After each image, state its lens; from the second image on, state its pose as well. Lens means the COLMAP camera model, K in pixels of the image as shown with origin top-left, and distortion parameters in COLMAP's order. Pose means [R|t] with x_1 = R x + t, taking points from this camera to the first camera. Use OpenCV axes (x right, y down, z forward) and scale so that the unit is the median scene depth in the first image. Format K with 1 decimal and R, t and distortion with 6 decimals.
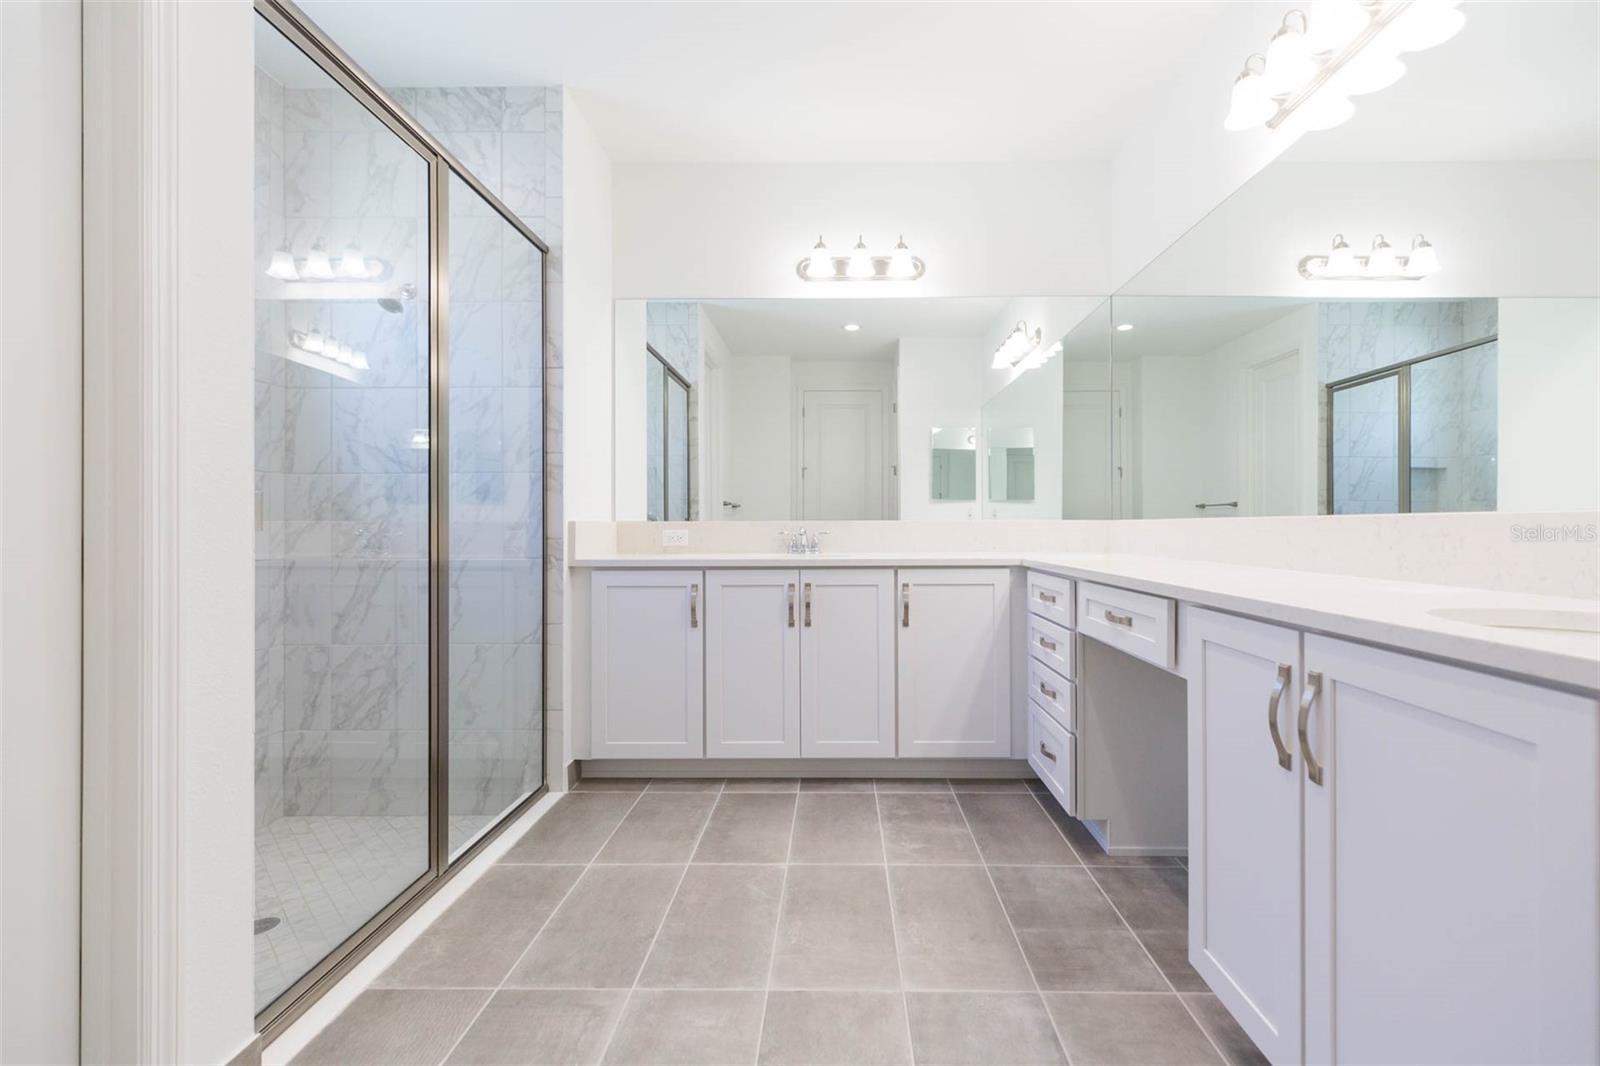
lens RADIAL K [[718.7, 0, 804.8], [0, 718.7, 524.4], [0, 0, 1]] dist [0.000917, -0.000172]
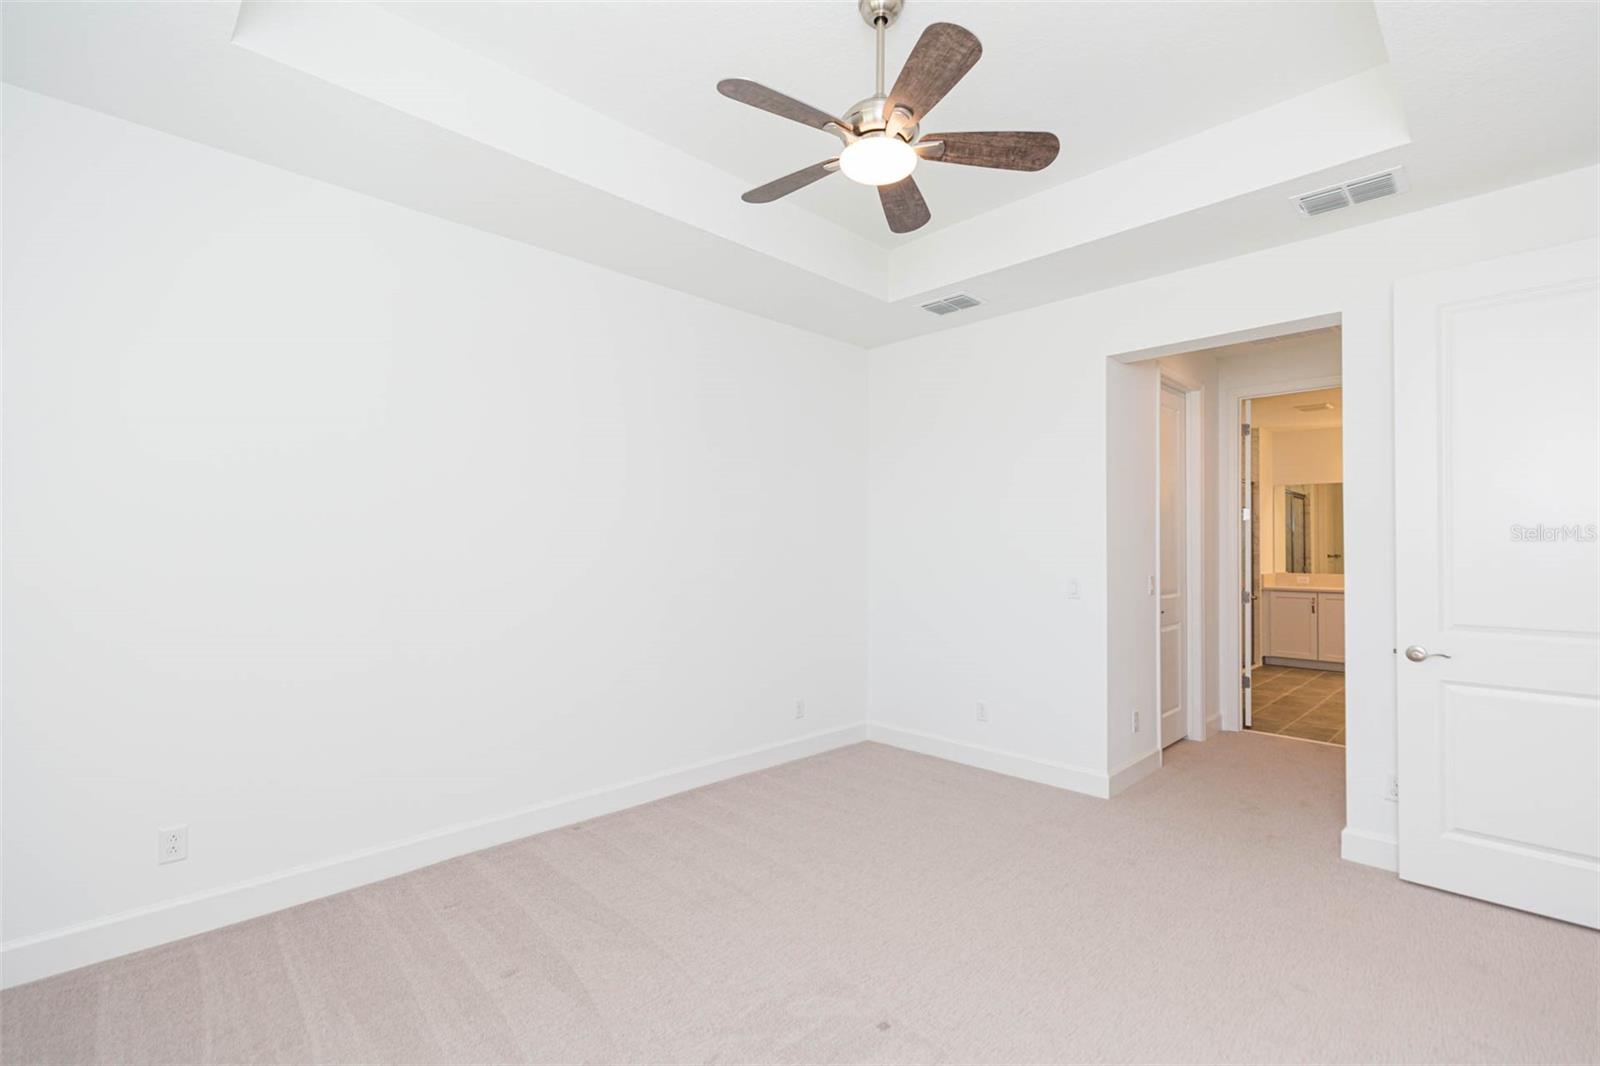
lens RADIAL K [[718.7, 0, 804.8], [0, 718.7, 524.4], [0, 0, 1]] dist [0.000917, -0.000172]
pose [[0.733537, -0.006299, -0.679621, 0.248202], [-0.013827, 0.999612, -0.024188, -0.090172], [0.679509, 0.027139, 0.733165, -1.992133]]
